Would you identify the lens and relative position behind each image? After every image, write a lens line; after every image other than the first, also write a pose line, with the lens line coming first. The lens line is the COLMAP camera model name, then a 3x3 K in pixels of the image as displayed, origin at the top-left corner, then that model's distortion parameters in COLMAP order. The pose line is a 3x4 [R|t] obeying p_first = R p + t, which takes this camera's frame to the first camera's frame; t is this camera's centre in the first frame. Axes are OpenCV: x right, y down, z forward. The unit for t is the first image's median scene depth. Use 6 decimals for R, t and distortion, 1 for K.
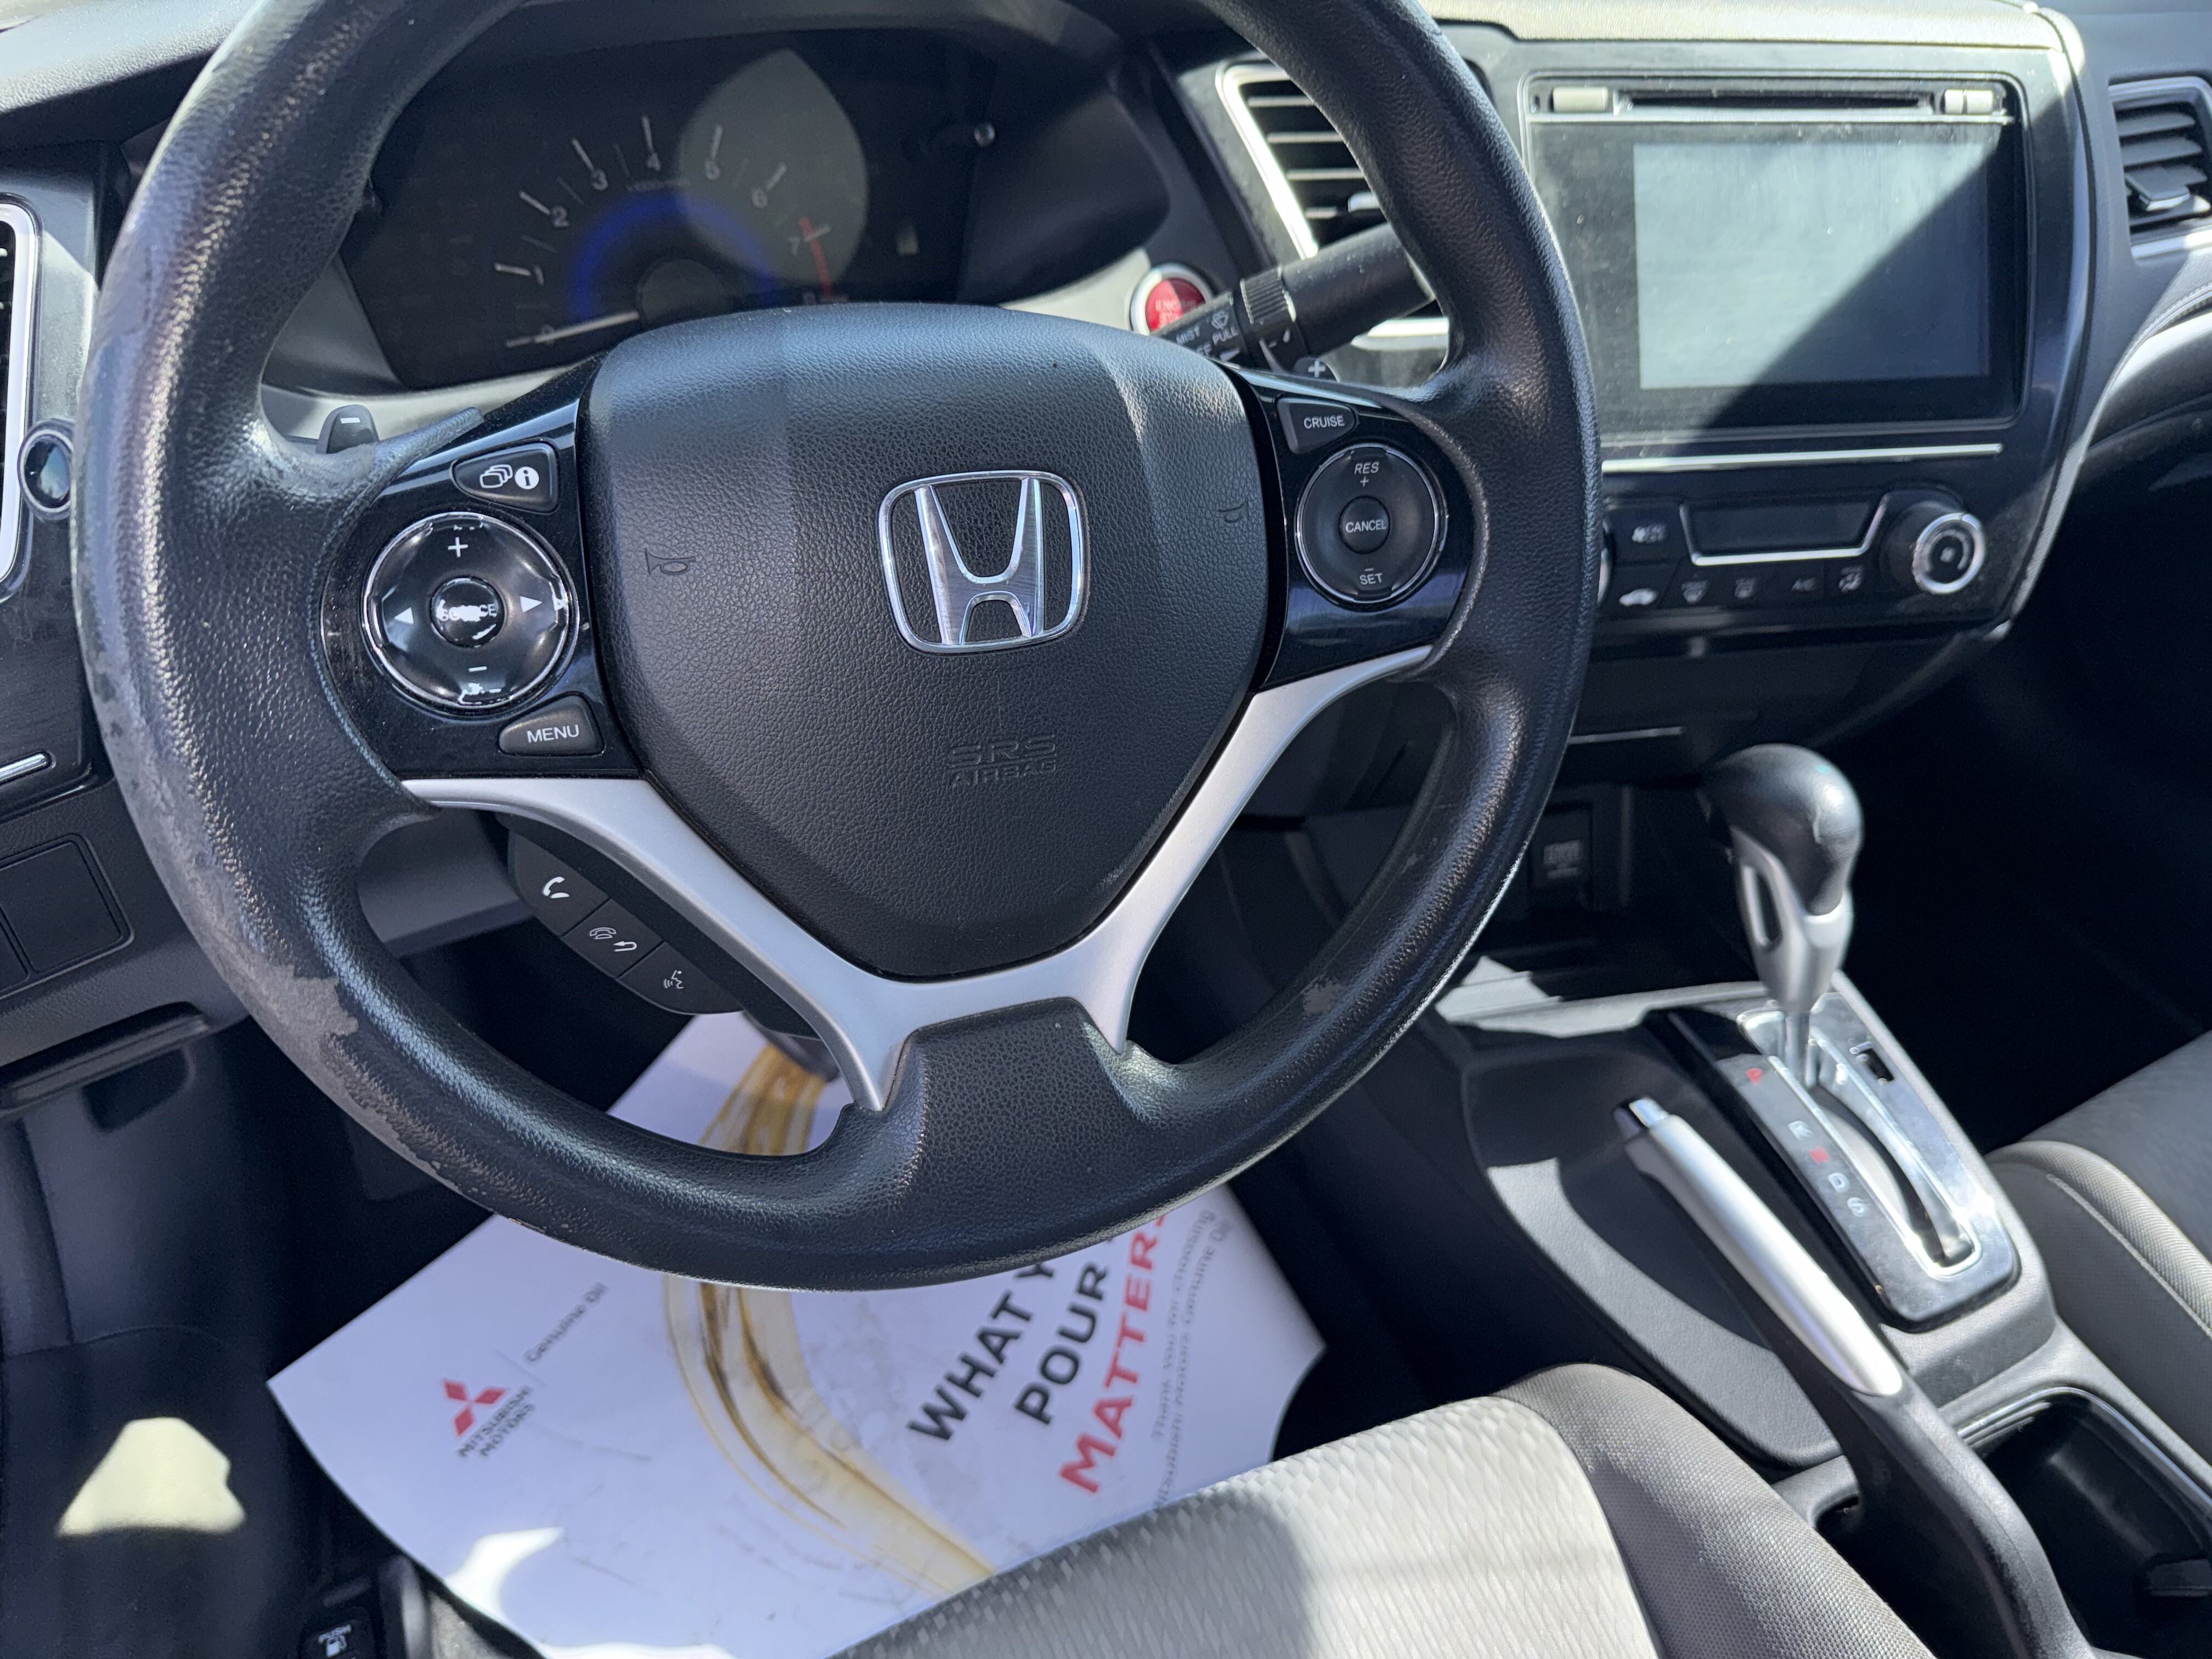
lens RADIAL K [[1750.9, 0, 1106.0], [0, 1750.9, 829.5], [0, 0, 1]] dist [-0.003037, -0.003593]
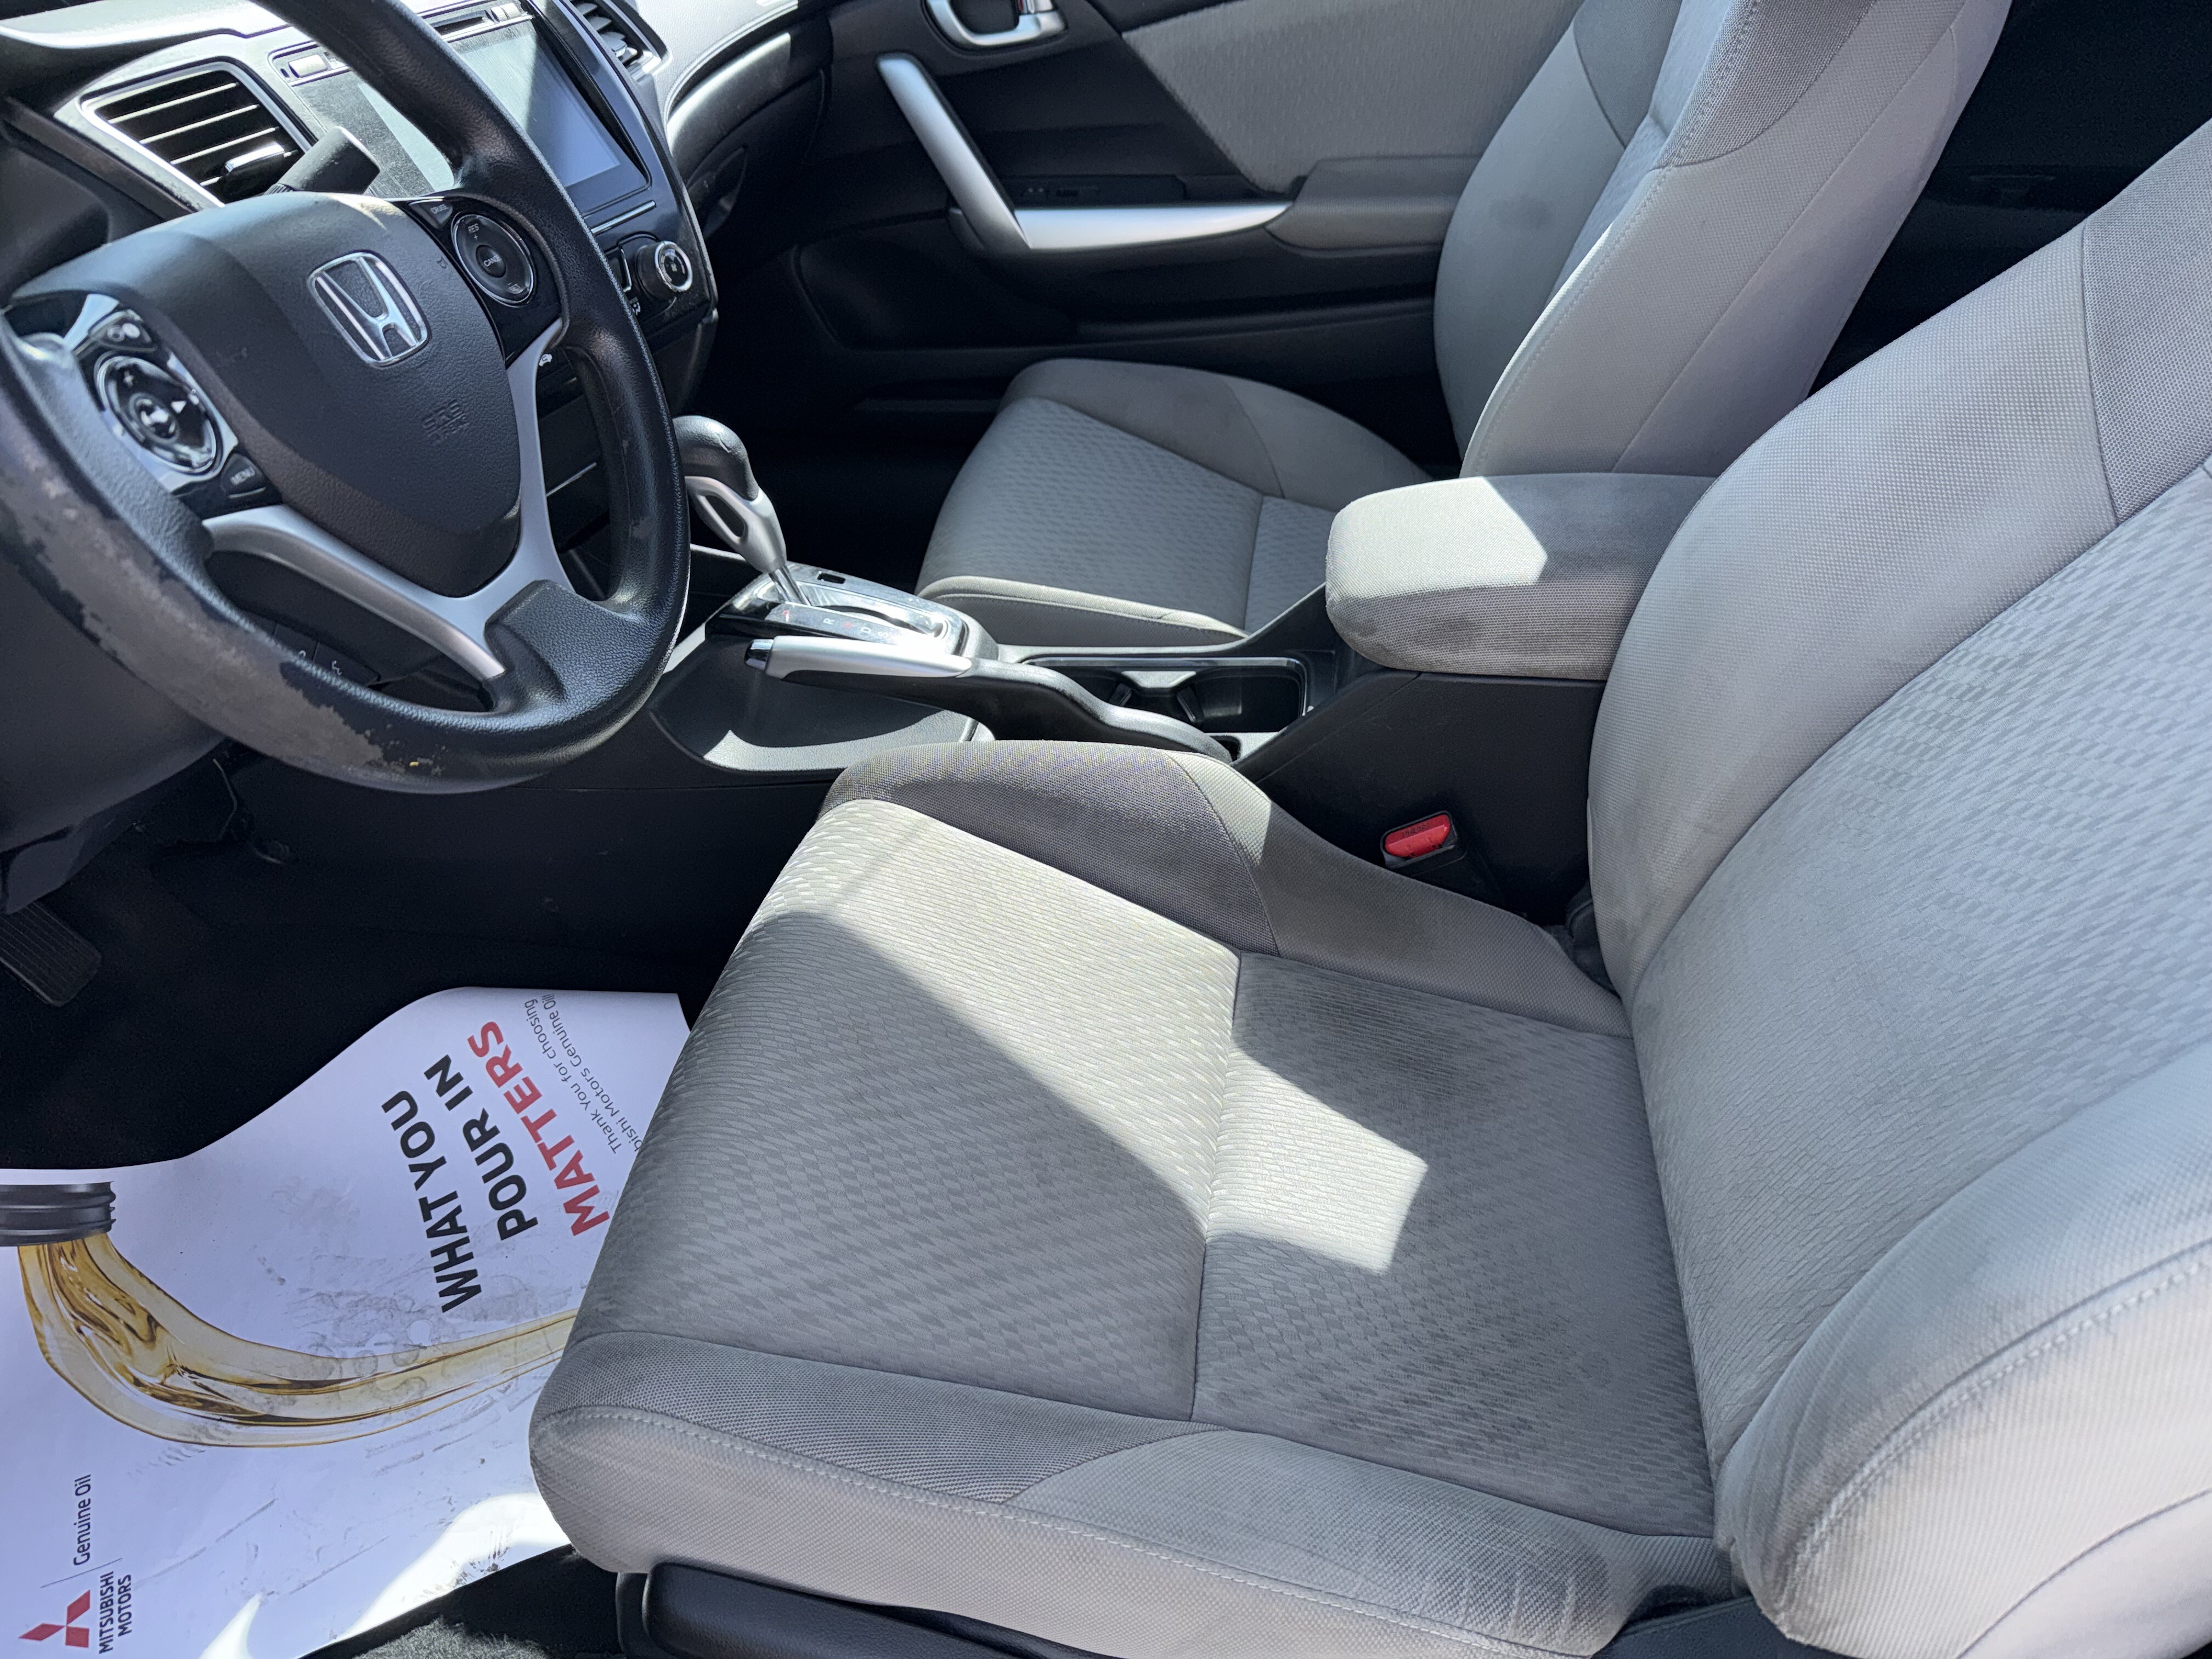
lens RADIAL K [[1639.5, 0, 1106.0], [0, 1639.5, 829.5], [0, 0, 1]] dist [0.032927, -0.002844]
pose [[0.554718, -0.559940, 0.615431, -0.371519], [0.584102, 0.788833, 0.191226, 0.137174], [-0.592547, 0.253398, 0.764642, -0.188645]]
